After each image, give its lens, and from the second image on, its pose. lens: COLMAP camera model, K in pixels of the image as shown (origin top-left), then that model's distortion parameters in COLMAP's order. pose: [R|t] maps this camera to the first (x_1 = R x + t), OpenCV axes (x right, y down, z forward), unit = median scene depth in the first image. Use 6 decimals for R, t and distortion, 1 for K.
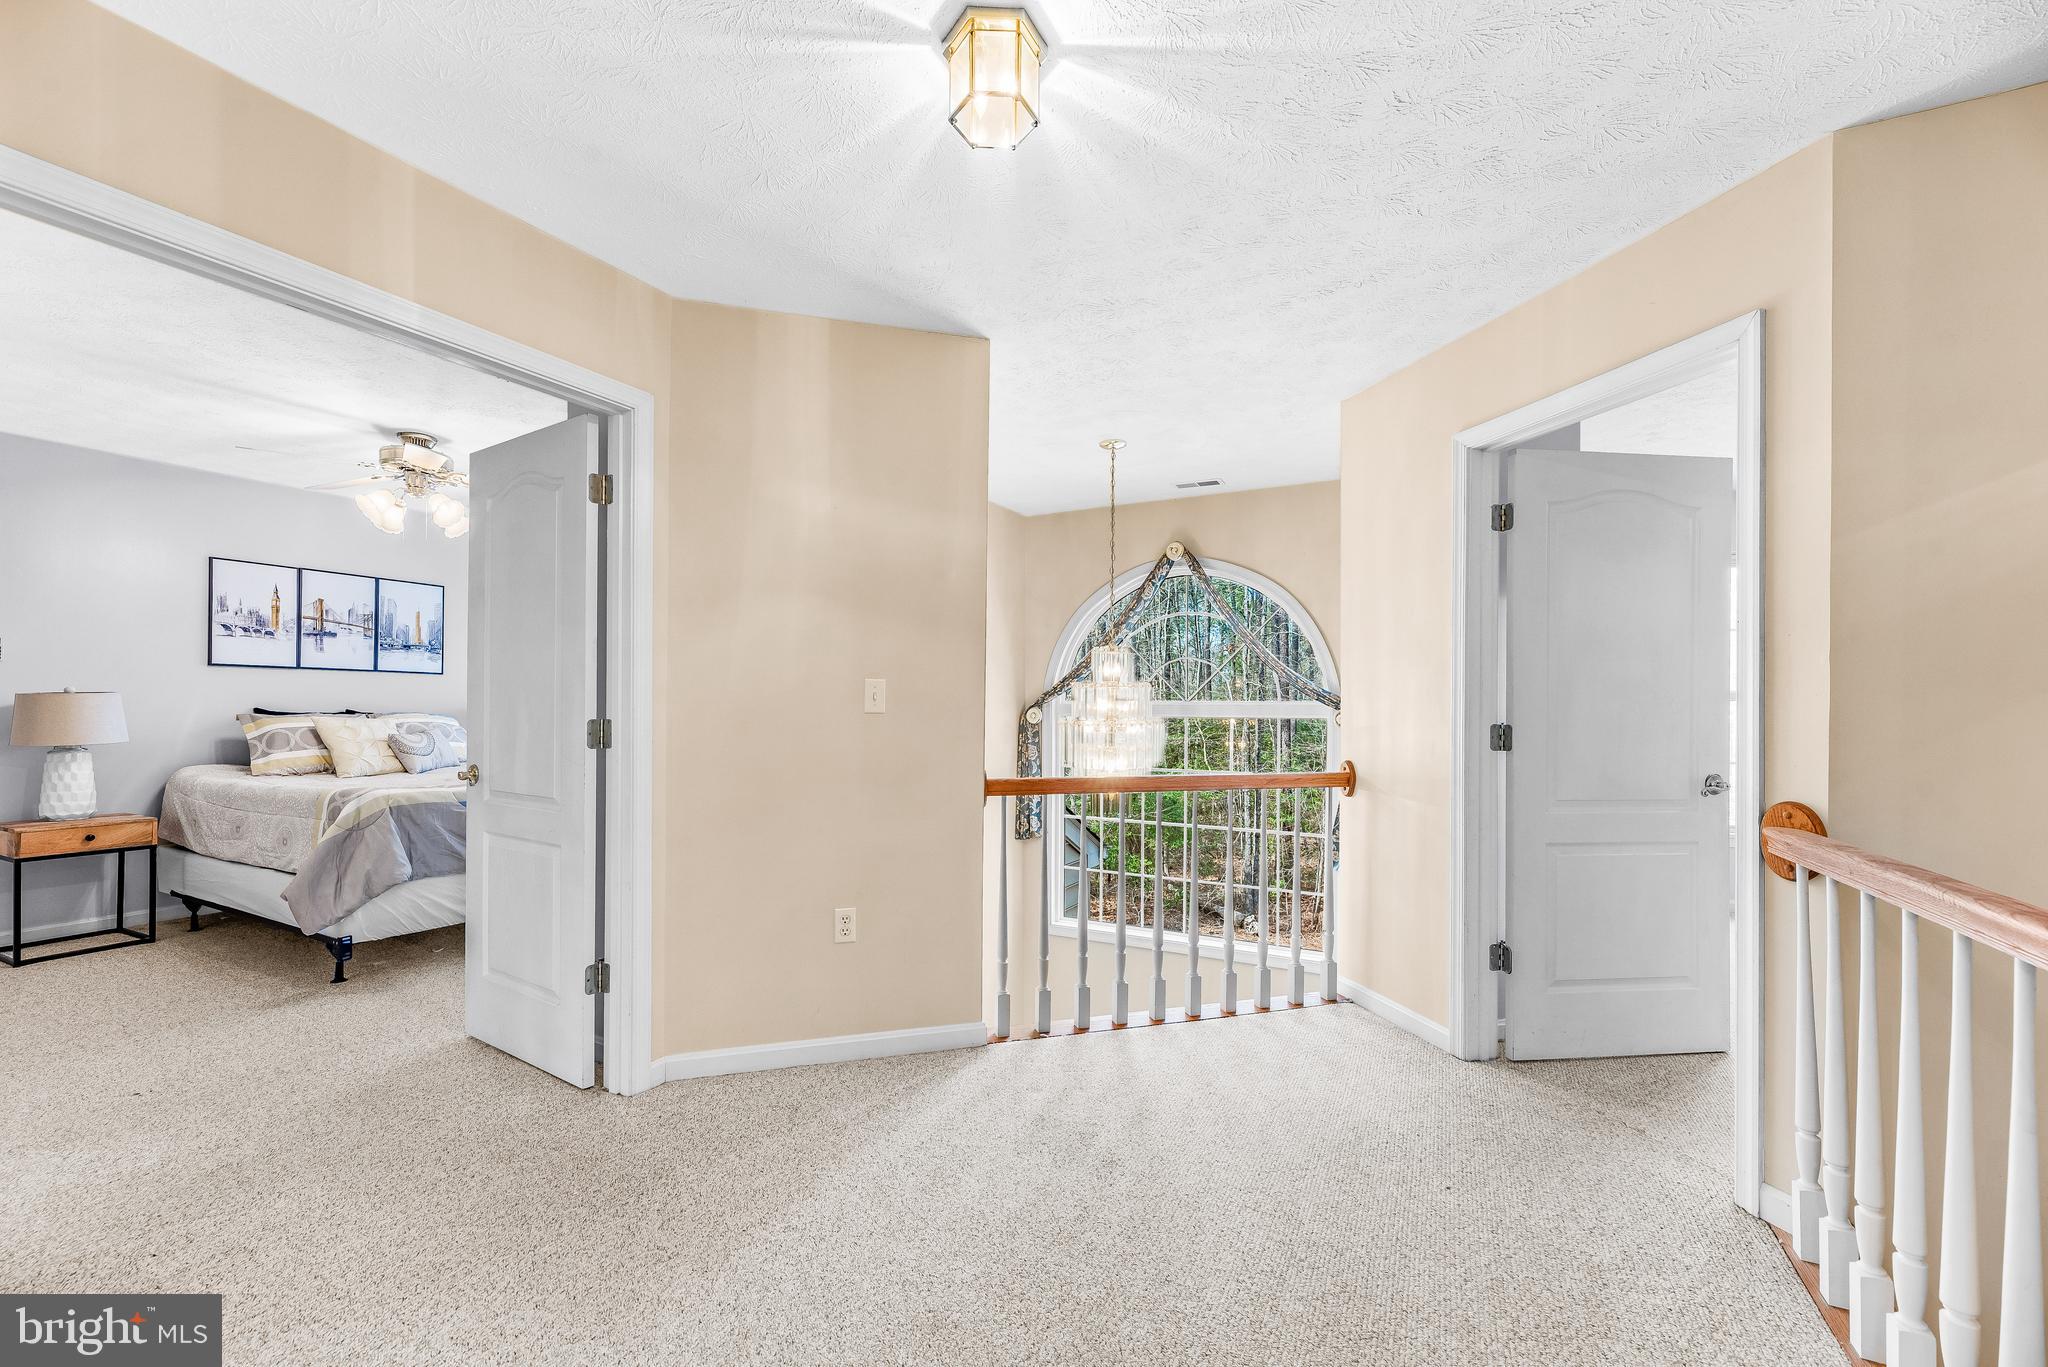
lens RADIAL K [[824.6, 0, 1014.7], [0, 824.6, 693.4], [0, 0, 1]] dist [0.000393, 0.000094]
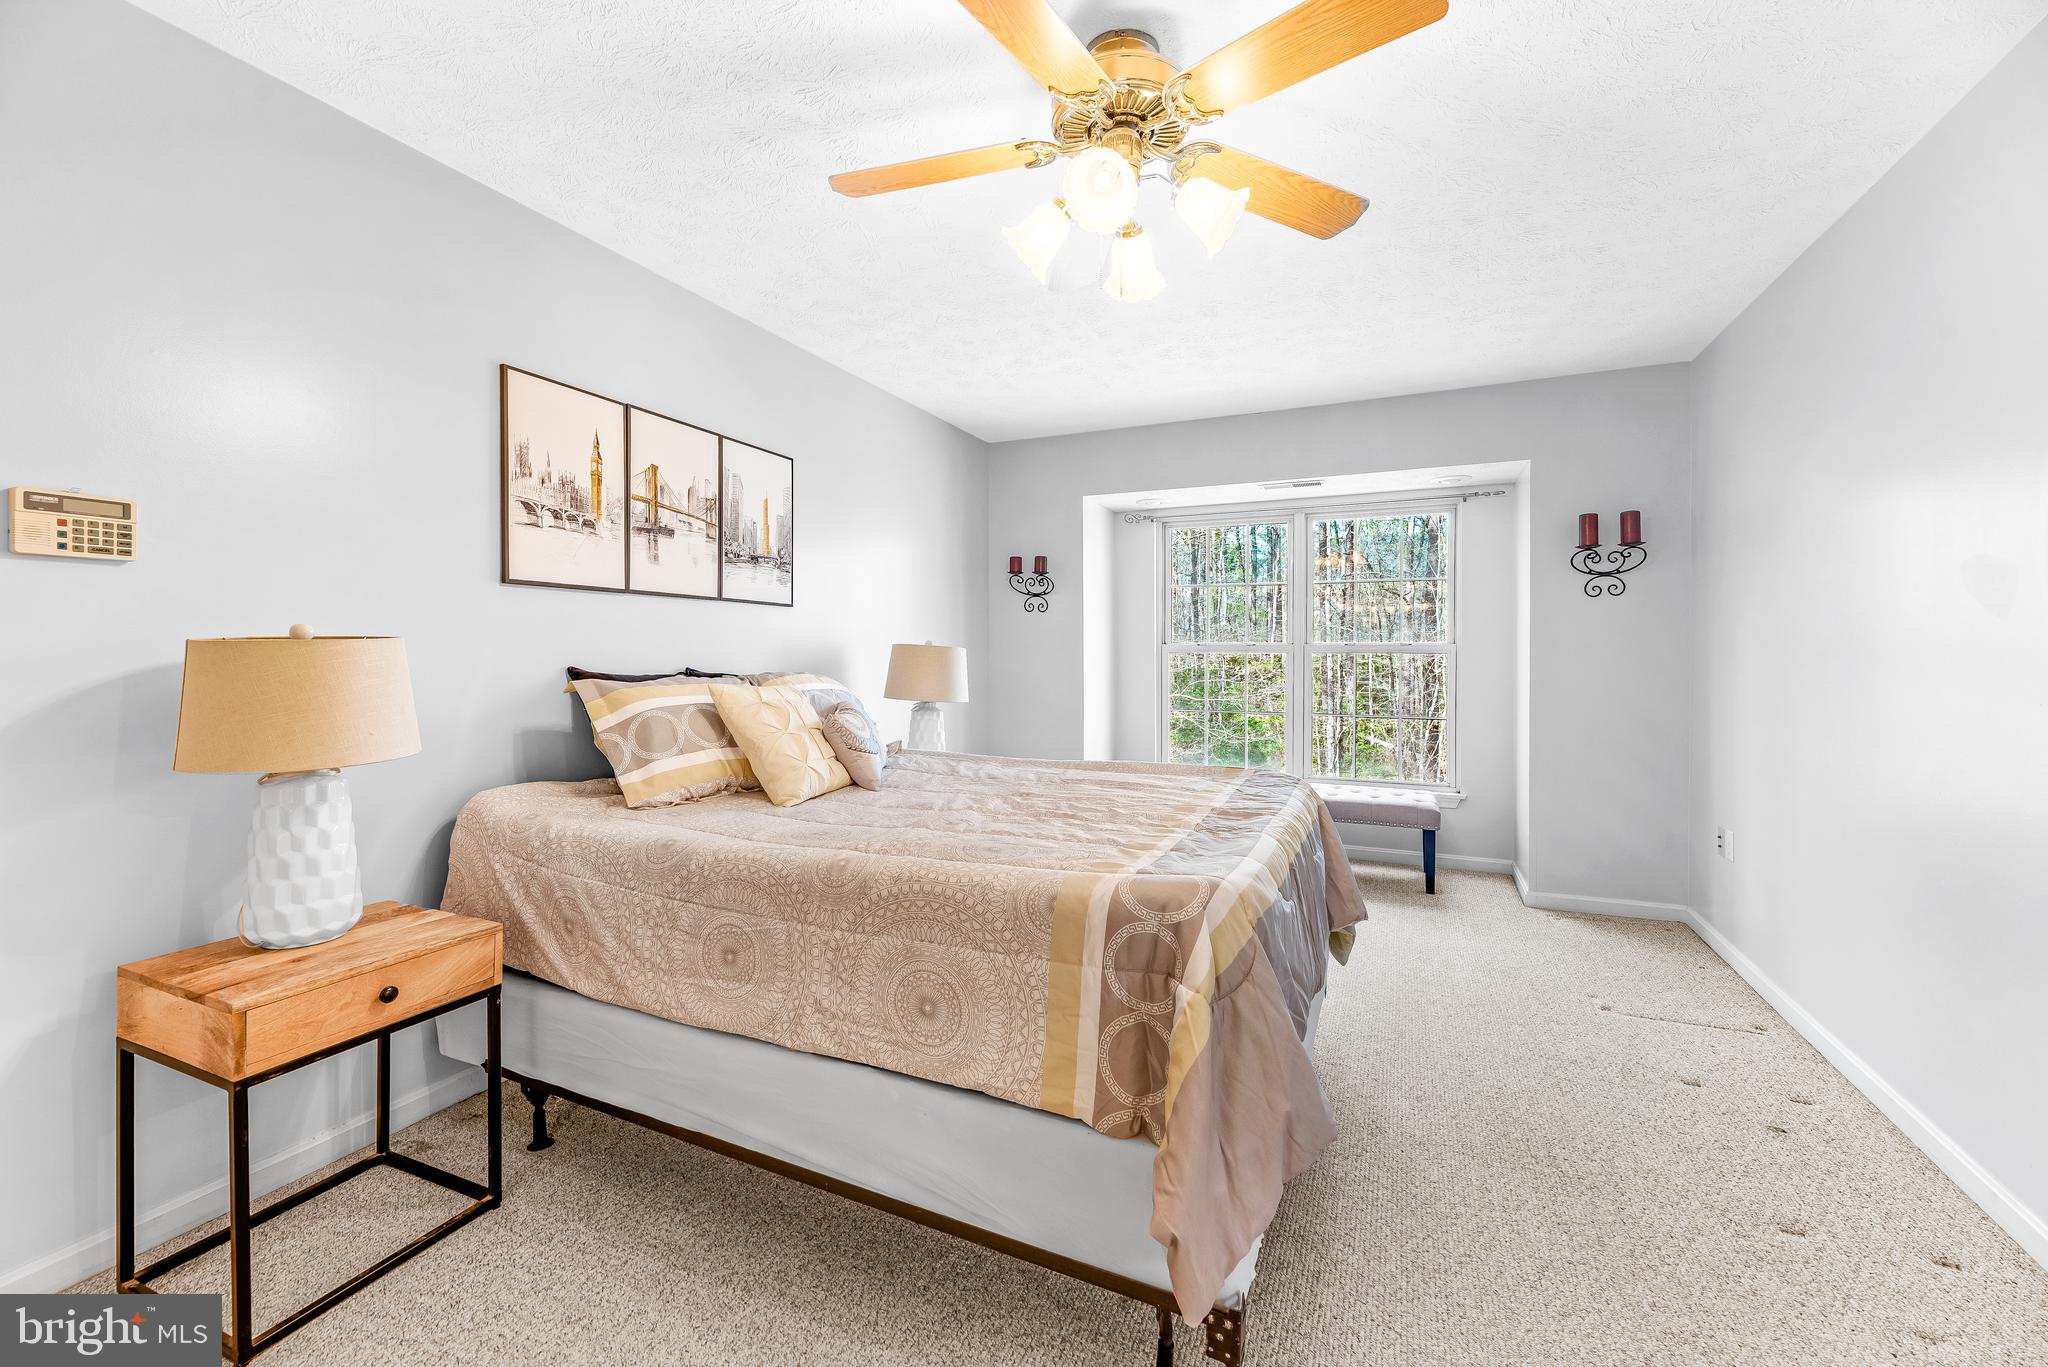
lens RADIAL K [[838.0, 0, 1030.2], [0, 838.0, 652.9], [0, 0, 1]] dist [0.001033, 0.000019]
pose [[0.998269, -0.001942, 0.058786, -0.681742], [0.000929, 0.999851, 0.017242, -0.000211], [-0.058810, -0.017158, 0.998122, 0.470197]]
